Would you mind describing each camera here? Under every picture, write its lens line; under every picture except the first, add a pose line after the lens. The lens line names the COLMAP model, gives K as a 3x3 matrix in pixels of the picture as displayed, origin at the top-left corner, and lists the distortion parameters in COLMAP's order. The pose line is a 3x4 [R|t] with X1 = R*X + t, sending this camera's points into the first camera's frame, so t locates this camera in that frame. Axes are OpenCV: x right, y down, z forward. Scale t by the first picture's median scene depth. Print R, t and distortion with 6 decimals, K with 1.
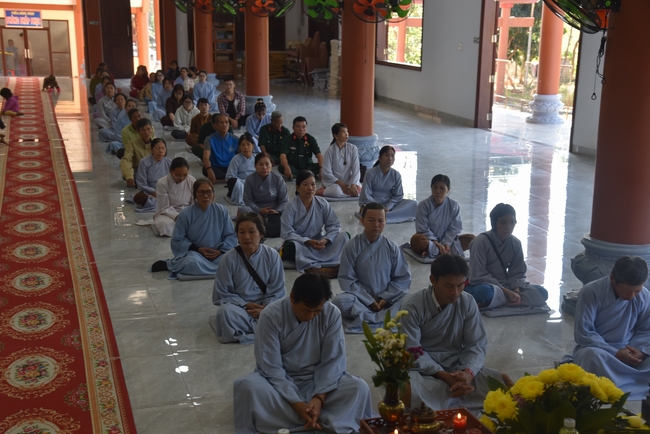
lens RADIAL K [[972.8, 0, 326.2], [0, 972.8, 220.7], [0, 0, 1]] dist [0.315431, 0.000000]
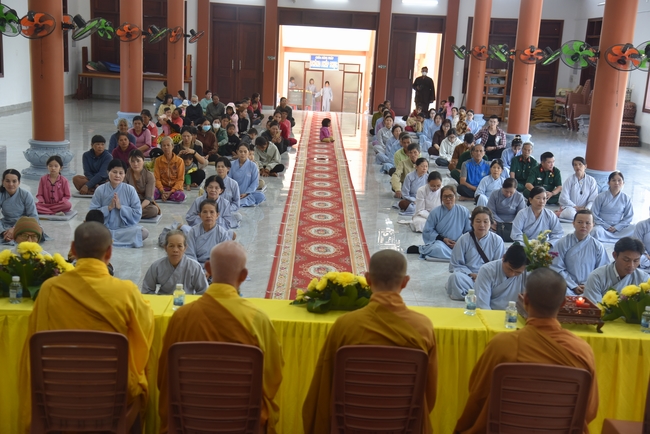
lens RADIAL K [[972.8, 0, 329.5], [0, 972.8, 216.9], [0, 0, 1]] dist [0.315431, 0.000000]
pose [[0.961131, 0.091181, -0.260601, 0.035830], [-0.103849, 0.993969, -0.035232, 0.037931], [0.255817, 0.060926, 0.964804, -0.173610]]
